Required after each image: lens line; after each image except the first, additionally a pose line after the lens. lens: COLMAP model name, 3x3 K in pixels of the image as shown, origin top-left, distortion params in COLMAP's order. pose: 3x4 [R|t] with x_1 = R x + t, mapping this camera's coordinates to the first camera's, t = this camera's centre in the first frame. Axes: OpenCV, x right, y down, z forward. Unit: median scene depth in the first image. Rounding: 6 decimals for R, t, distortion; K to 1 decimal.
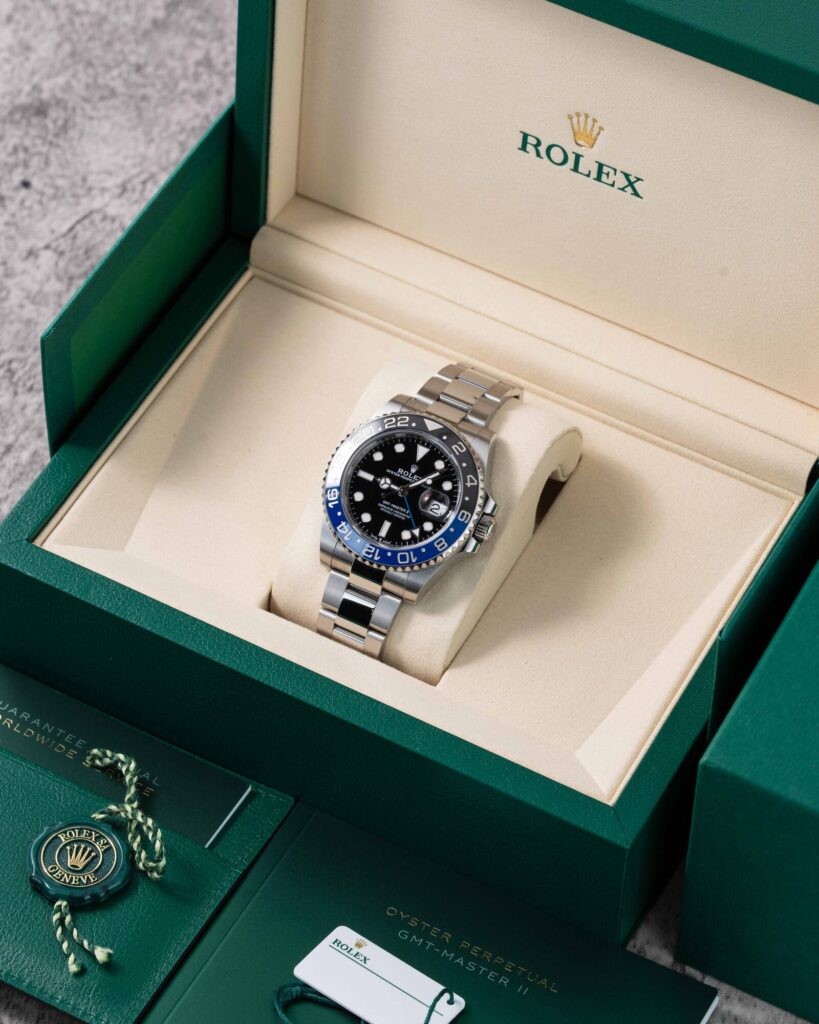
lens RADIAL K [[5054.5, 0, 409.1], [0, 5054.5, 513.3], [0, 0, 1]] dist [-0.057464, 0.000000]
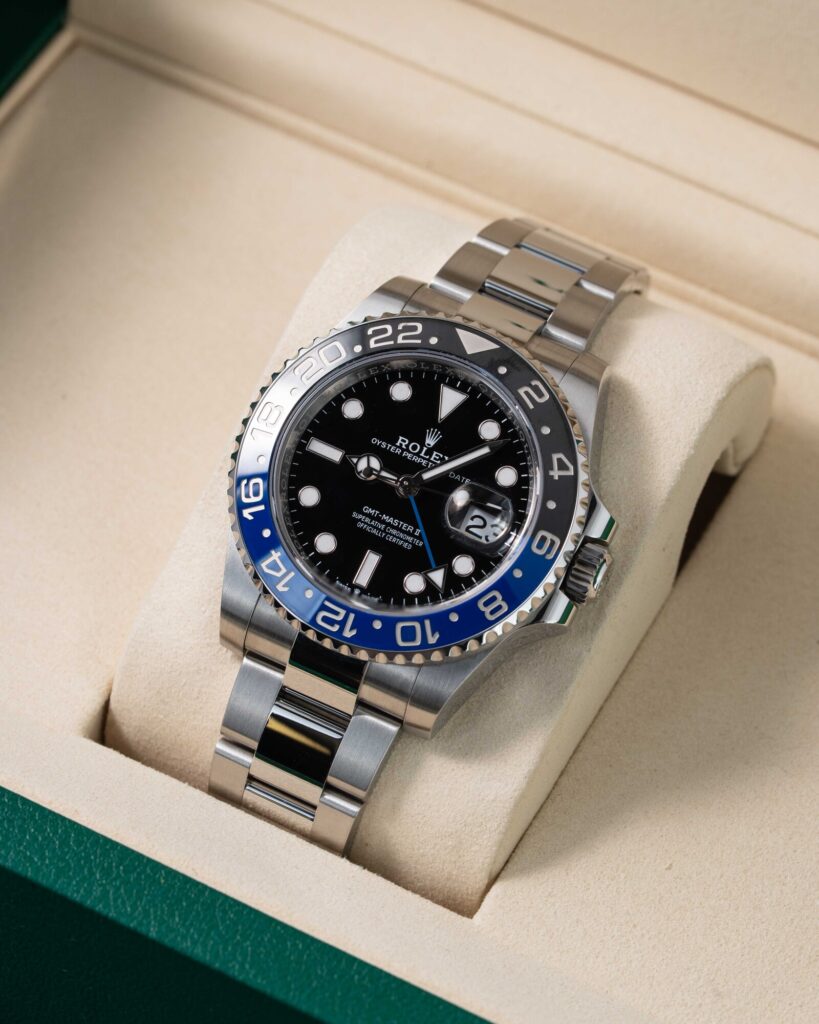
lens RADIAL K [[5054.5, 0, 410.5], [0, 5054.5, 510.1], [0, 0, 1]] dist [-0.057464, 0.000000]
pose [[0.998473, 0.020016, 0.051483, -0.024236], [-0.019520, 0.999758, -0.010114, 0.002324], [-0.051673, 0.009094, 0.998623, 0.546577]]
